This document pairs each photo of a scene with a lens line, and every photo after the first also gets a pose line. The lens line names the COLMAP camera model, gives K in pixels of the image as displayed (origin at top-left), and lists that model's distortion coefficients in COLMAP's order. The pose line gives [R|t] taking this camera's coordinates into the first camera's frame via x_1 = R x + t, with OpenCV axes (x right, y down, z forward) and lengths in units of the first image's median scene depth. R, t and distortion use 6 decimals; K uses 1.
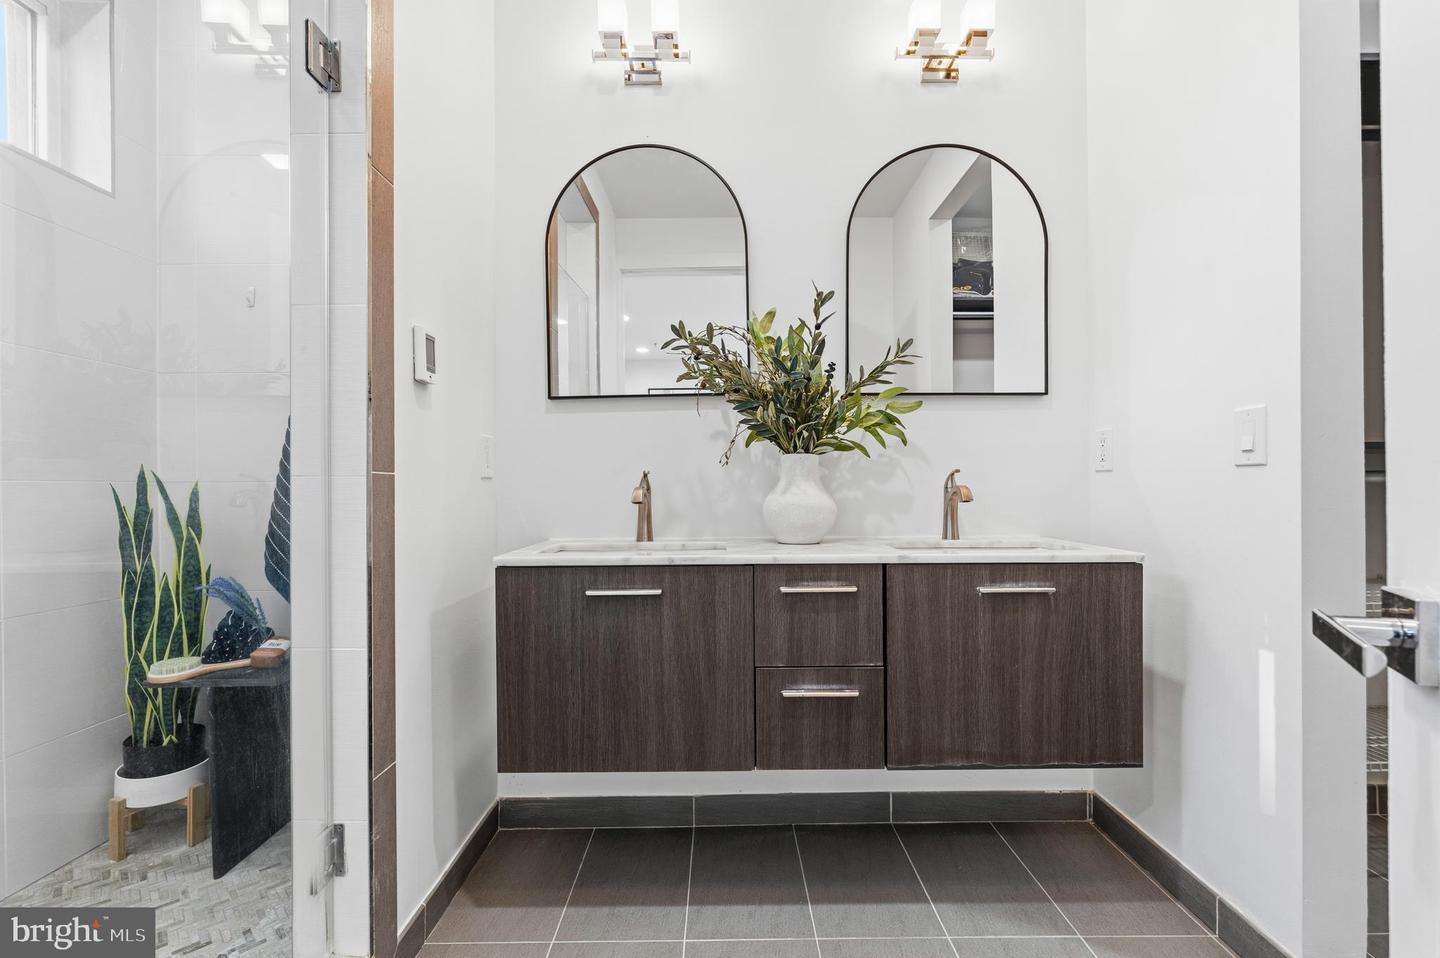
lens RADIAL K [[643.8, 0, 740.2], [0, 643.8, 484.9], [0, 0, 1]] dist [-0.000239, -0.000542]
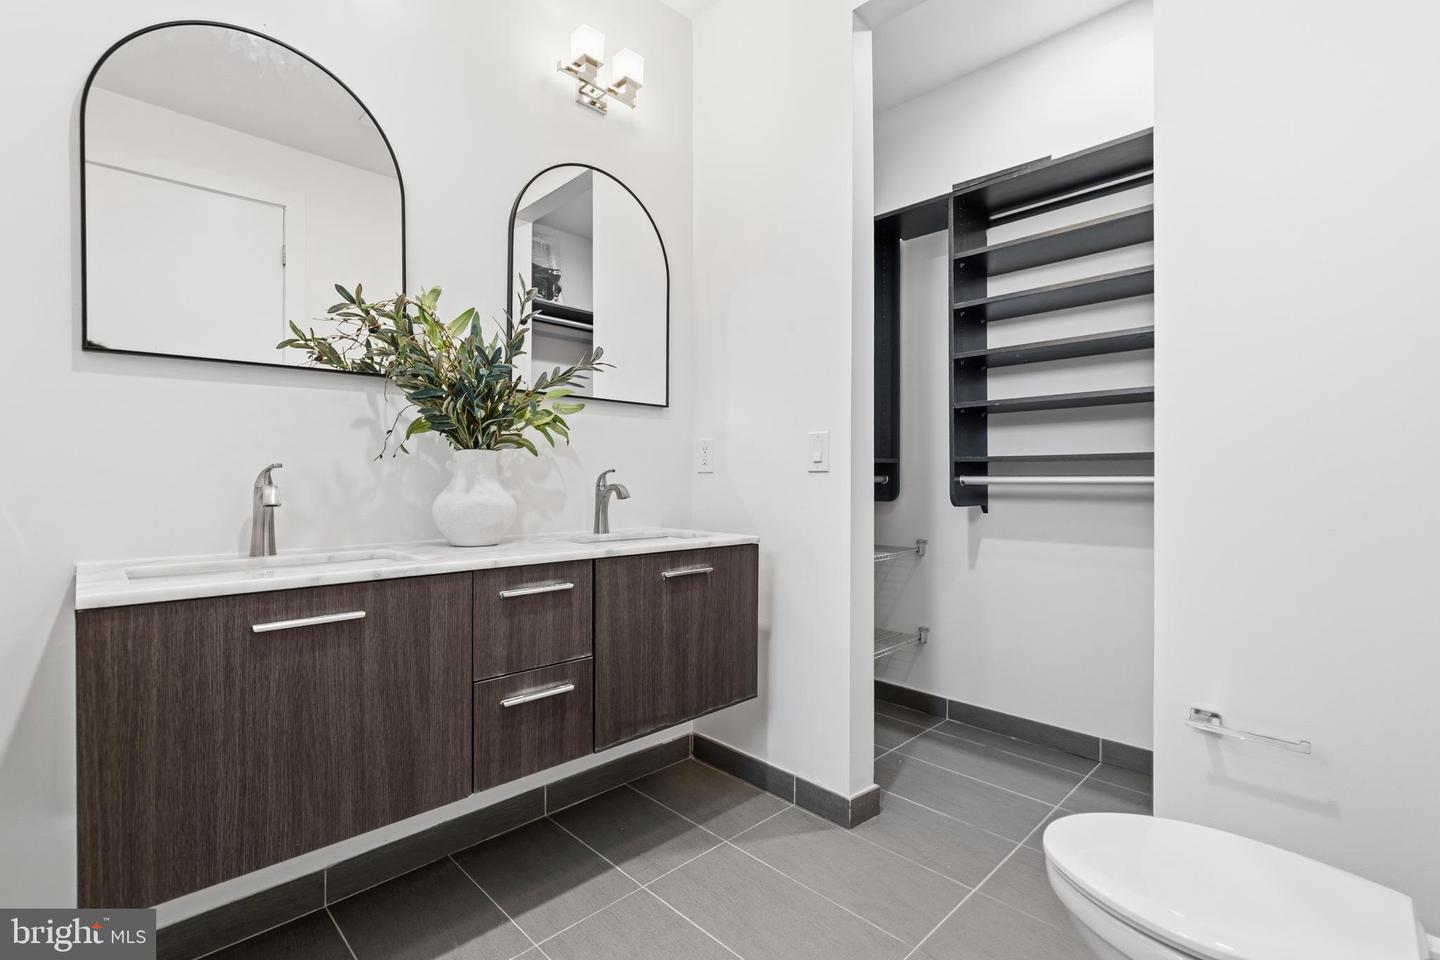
lens RADIAL K [[643.8, 0, 739.5], [0, 643.8, 476.3], [0, 0, 1]] dist [-0.000239, -0.000542]
pose [[0.711944, 0.011899, 0.702136, -0.327980], [-0.008837, 0.999929, -0.007985, -0.006153], [-0.702181, -0.000520, 0.711998, 0.074624]]
